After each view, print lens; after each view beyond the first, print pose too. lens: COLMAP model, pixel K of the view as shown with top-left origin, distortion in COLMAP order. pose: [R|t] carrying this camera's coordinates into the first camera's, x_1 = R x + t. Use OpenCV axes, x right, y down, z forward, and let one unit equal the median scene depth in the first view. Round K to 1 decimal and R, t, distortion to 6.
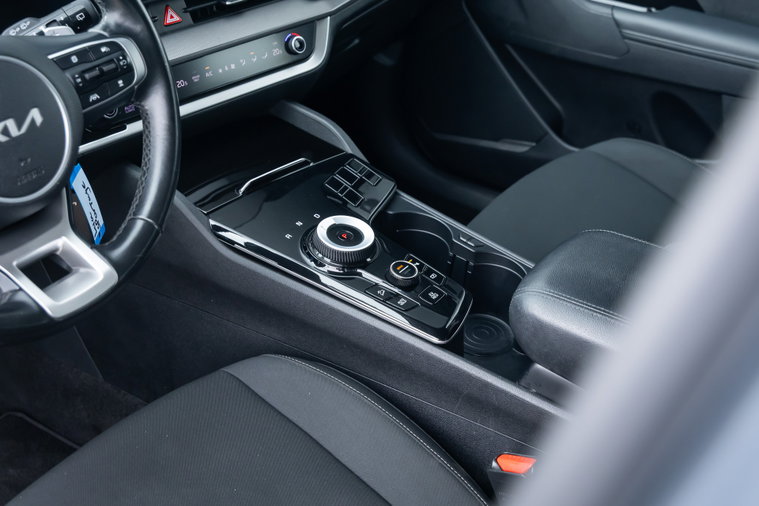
lens RADIAL K [[1091.6, 0, 380.0], [0, 1091.6, 253.2], [0, 0, 1]] dist [0.026338, 0.000000]
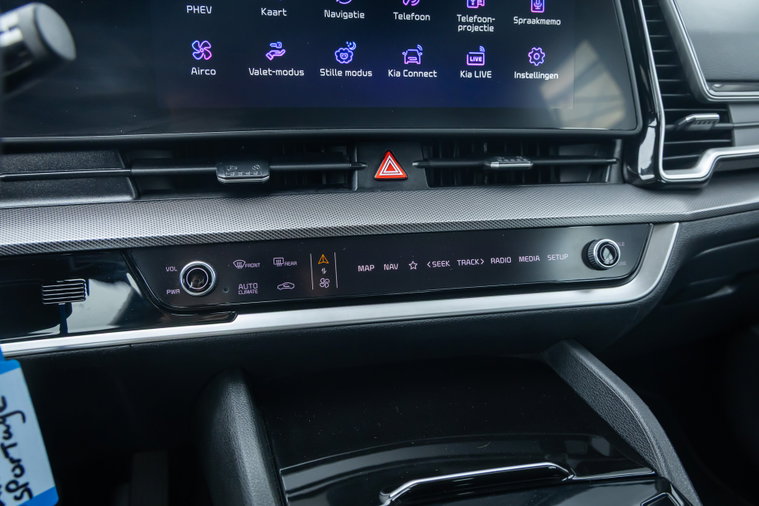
lens RADIAL K [[608.3, 0, 378.0], [0, 608.3, 256.1], [0, 0, 1]] dist [-0.013385, -0.007419]
pose [[0.834189, 0.138728, -0.533744, -0.004416], [-0.278314, 0.941454, -0.190280, -0.093651], [0.476098, 0.307278, 0.823960, 0.672237]]
